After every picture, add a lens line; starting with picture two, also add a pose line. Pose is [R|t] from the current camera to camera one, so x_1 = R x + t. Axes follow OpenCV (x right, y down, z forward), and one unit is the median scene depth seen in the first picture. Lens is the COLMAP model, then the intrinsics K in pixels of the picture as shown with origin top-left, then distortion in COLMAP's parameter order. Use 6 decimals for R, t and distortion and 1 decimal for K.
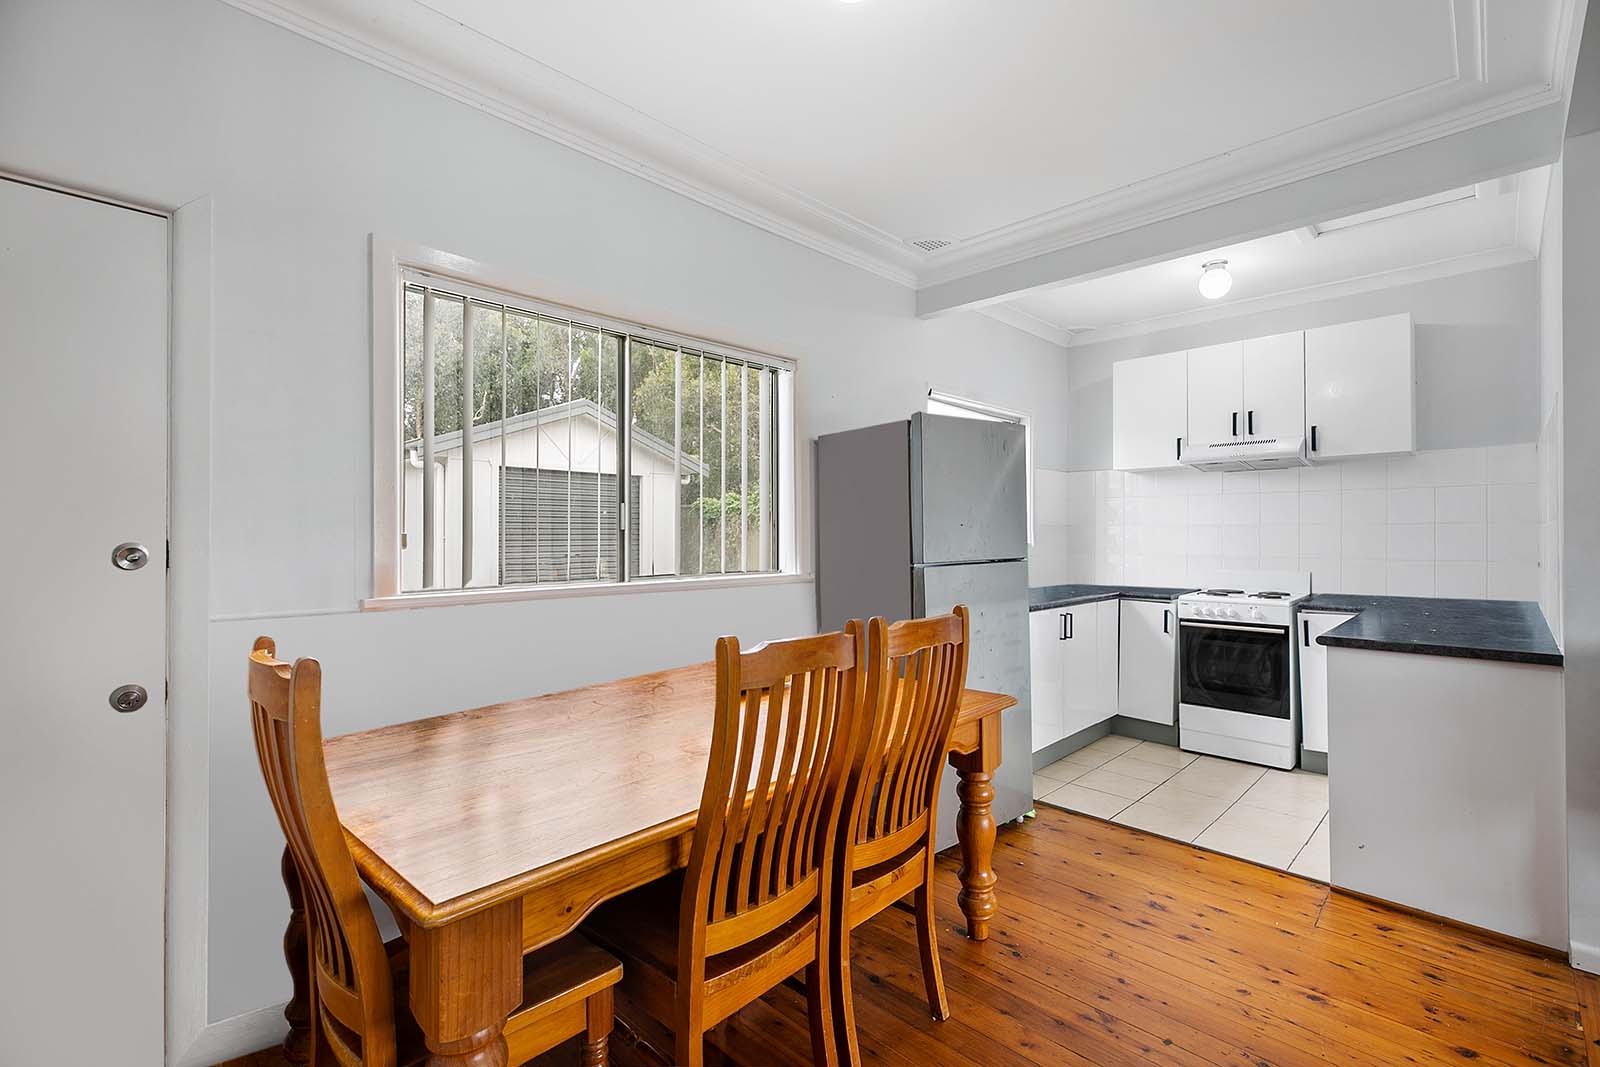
lens RADIAL K [[710.2, 0, 794.1], [0, 710.2, 528.7], [0, 0, 1]] dist [-0.002574, -0.001670]
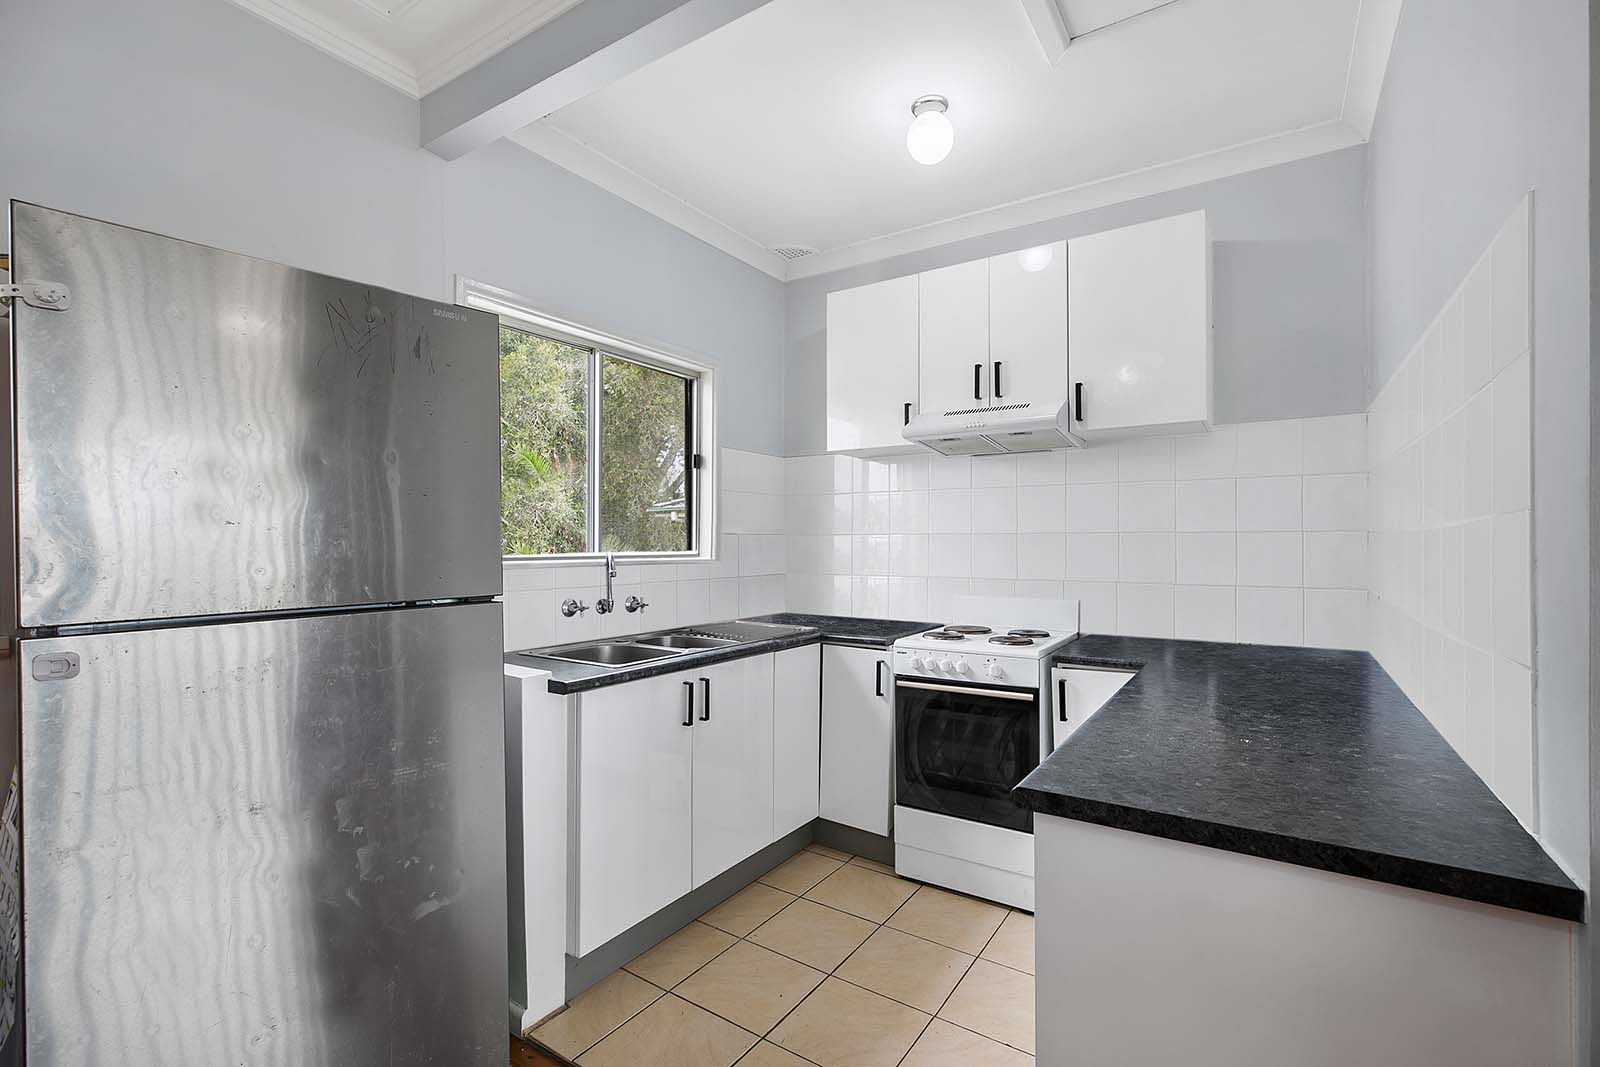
lens RADIAL K [[710.2, 0, 805.6], [0, 710.2, 541.9], [0, 0, 1]] dist [-0.002574, -0.001670]
pose [[0.980184, 0.002805, 0.198069, 0.343213], [-0.002926, 0.999996, 0.000321, 0.004798], [-0.198067, -0.000894, 0.980188, 0.390208]]
